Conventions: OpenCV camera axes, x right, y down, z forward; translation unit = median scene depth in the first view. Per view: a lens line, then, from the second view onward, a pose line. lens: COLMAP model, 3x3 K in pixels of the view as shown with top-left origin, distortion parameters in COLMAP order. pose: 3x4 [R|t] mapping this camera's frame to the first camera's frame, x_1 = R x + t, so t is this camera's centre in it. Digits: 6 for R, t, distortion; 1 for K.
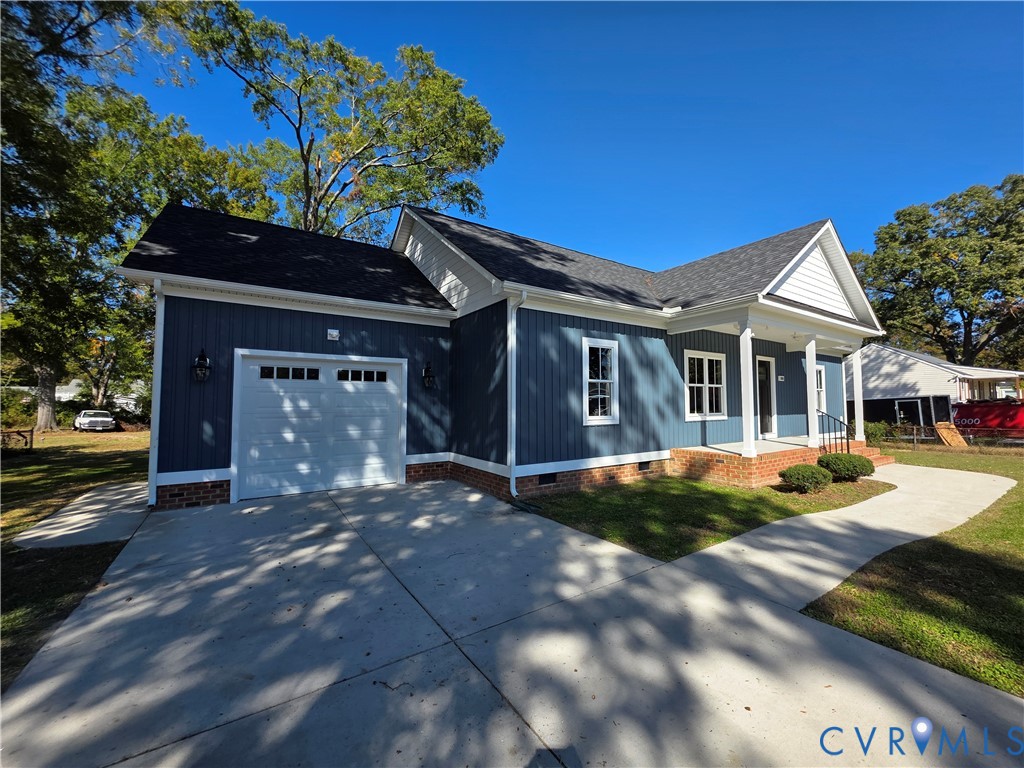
lens RADIAL K [[409.4, 0, 518.2], [0, 409.4, 381.8], [0, 0, 1]] dist [0.001147, -0.000105]
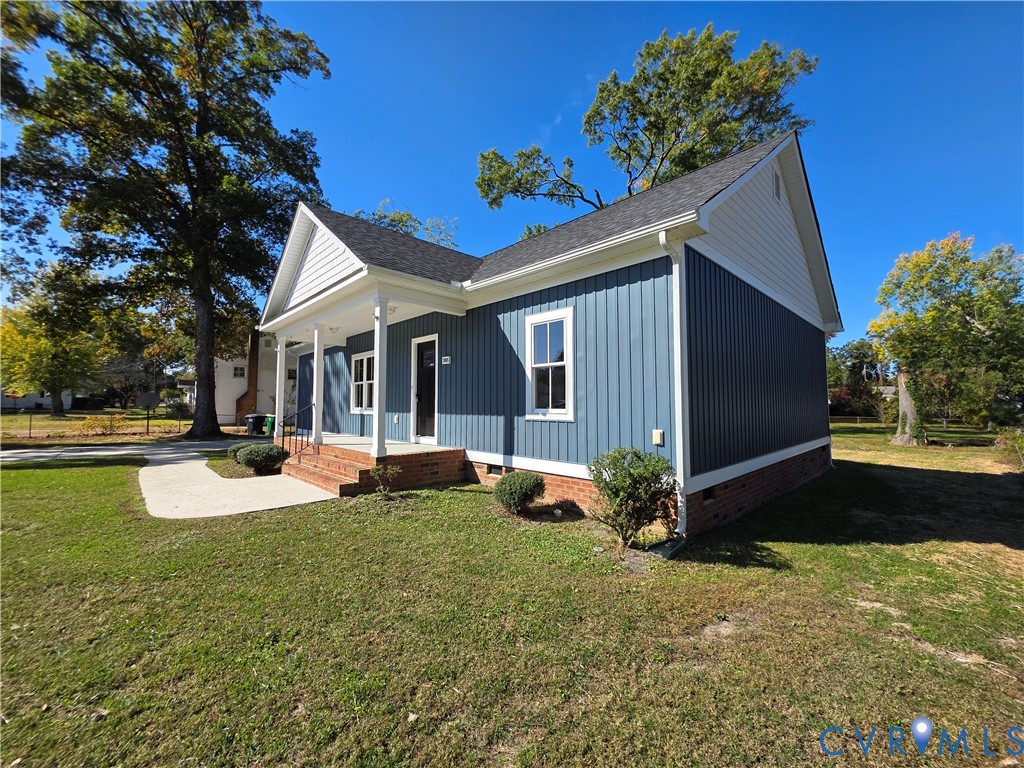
lens RADIAL K [[409.4, 0, 518.2], [0, 409.4, 381.8], [0, 0, 1]] dist [0.001147, -0.000105]
pose [[0.179955, -0.054440, -0.982167, 1.898391], [0.054055, 0.997506, -0.045386, 0.092857], [0.982188, -0.044924, 0.182449, 1.411705]]
